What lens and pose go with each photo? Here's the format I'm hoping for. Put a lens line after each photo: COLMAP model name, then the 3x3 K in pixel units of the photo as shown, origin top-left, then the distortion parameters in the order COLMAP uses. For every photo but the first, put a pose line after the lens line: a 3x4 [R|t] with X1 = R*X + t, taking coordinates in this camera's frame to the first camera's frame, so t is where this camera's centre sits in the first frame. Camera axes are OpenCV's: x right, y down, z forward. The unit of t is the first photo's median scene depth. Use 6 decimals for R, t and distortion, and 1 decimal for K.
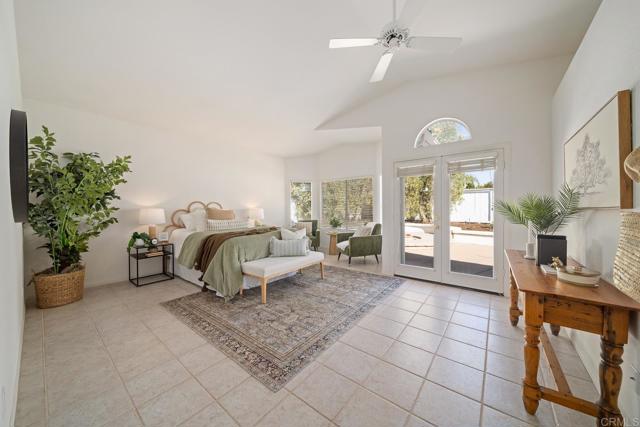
lens RADIAL K [[226.0, 0, 323.4], [0, 226.0, 212.6], [0, 0, 1]] dist [0.000572, -0.000087]
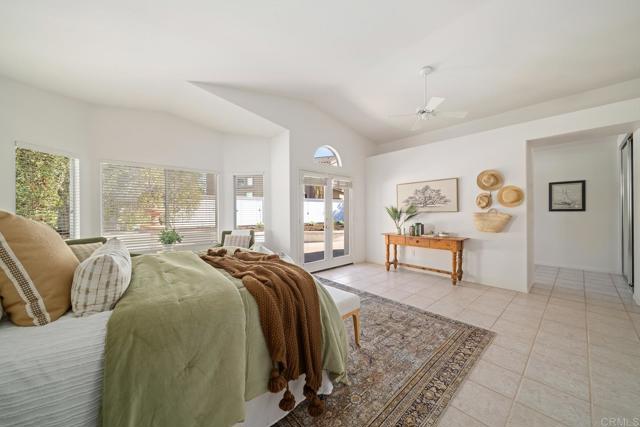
lens RADIAL K [[226.0, 0, 323.4], [0, 226.0, 212.6], [0, 0, 1]] dist [0.000572, -0.000087]
pose [[0.170234, 0.003816, 0.985396, -1.172732], [0.016684, 0.999838, -0.006754, -0.019872], [-0.985262, 0.017590, 0.170143, 1.144107]]
